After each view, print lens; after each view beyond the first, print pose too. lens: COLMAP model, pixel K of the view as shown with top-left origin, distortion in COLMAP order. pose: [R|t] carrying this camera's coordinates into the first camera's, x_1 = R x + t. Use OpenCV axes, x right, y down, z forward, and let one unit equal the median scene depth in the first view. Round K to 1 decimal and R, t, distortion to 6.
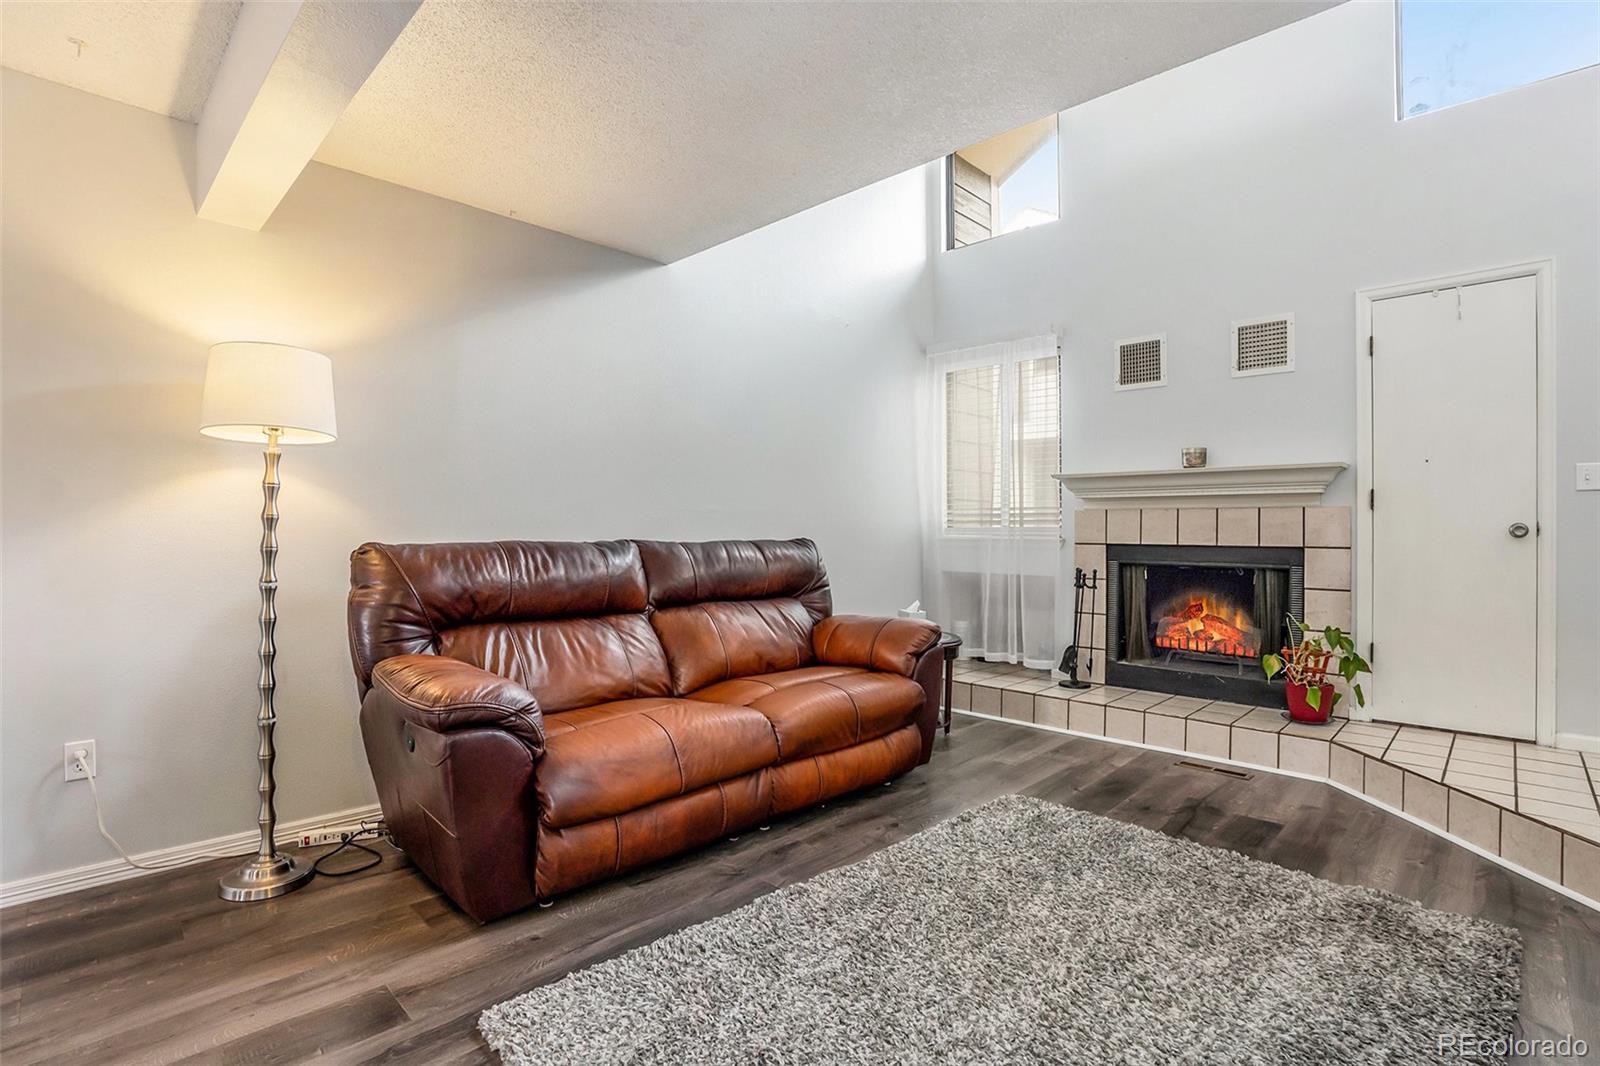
lens RADIAL K [[757.0, 0, 792.7], [0, 757.0, 530.6], [0, 0, 1]] dist [-0.018486, -0.000039]
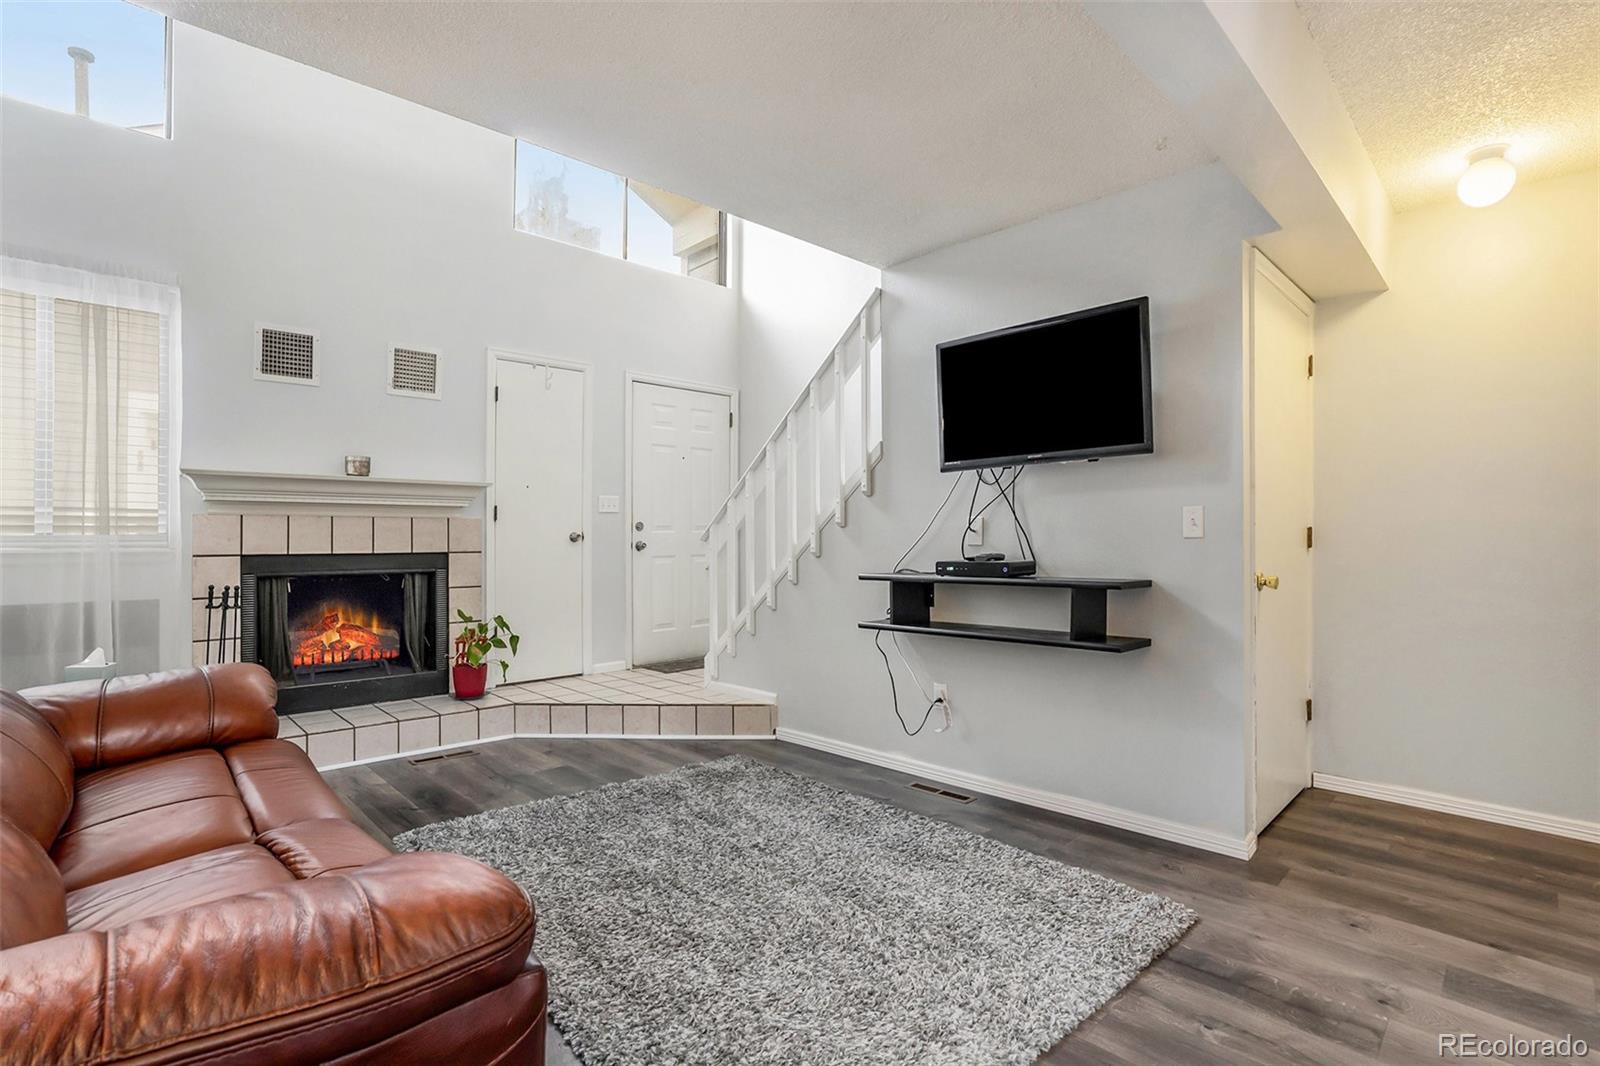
lens RADIAL K [[757.0, 0, 785.3], [0, 757.0, 538.2], [0, 0, 1]] dist [-0.018486, -0.000039]
pose [[0.074545, 0.000306, 0.997218, -0.457146], [0.010211, 0.999947, -0.001070, 0.006340], [-0.997165, 0.010262, 0.074538, 0.393794]]
